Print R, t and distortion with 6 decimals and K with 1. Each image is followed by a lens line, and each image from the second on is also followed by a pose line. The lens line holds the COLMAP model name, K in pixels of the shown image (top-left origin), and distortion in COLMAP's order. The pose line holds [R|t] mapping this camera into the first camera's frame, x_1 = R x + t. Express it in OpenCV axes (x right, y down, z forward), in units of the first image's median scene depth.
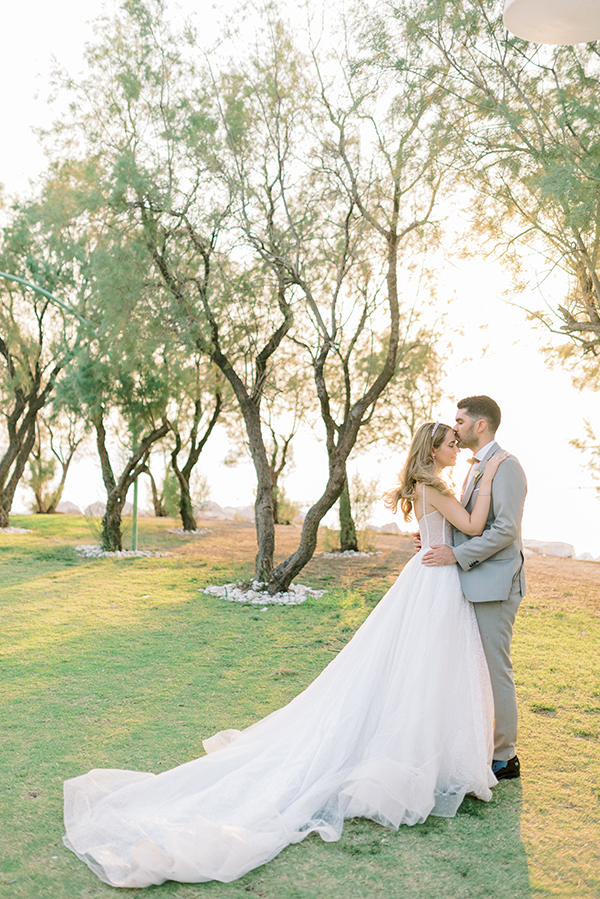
lens RADIAL K [[854.9, 0, 299.4], [0, 854.9, 451.2], [0, 0, 1]] dist [0.009180, 0.000000]
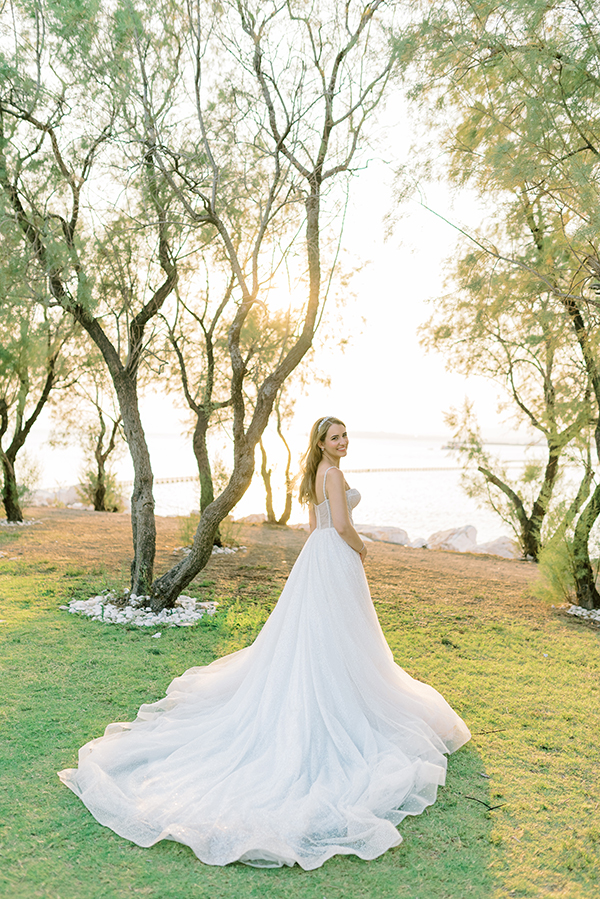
lens RADIAL K [[854.9, 0, 300.9], [0, 854.9, 449.4], [0, 0, 1]] dist [0.009180, 0.000000]
pose [[0.976477, 0.012001, 0.215288, -0.068650], [-0.015912, 0.999738, 0.016442, -0.001965], [-0.215034, -0.019481, 0.976412, 0.163645]]
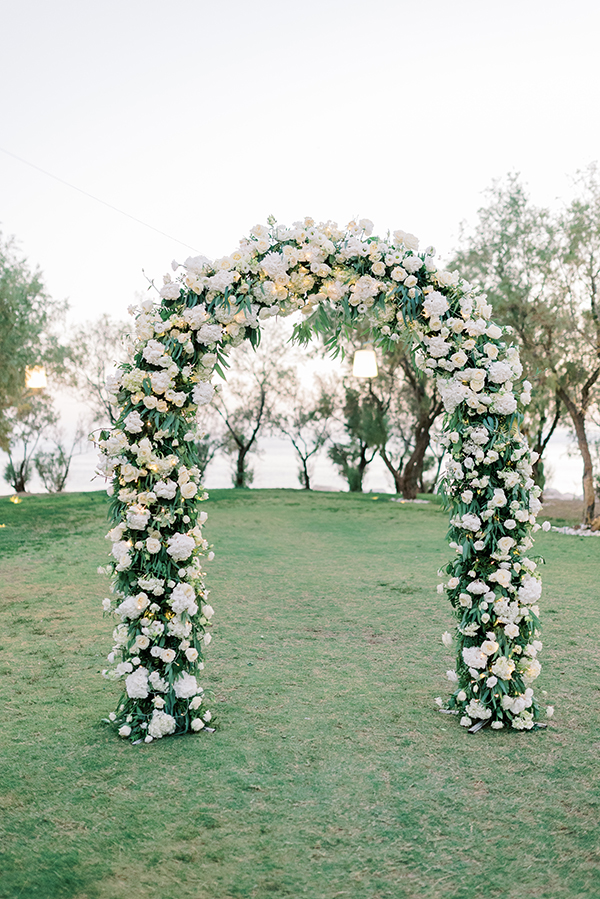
lens RADIAL K [[854.9, 0, 300.8], [0, 854.9, 452.2], [0, 0, 1]] dist [0.009180, 0.000000]
pose [[0.925657, -0.013639, -0.378119, 0.067596], [0.015060, 0.999886, 0.000802, 0.001958], [0.378065, -0.006437, 0.925757, -0.700583]]
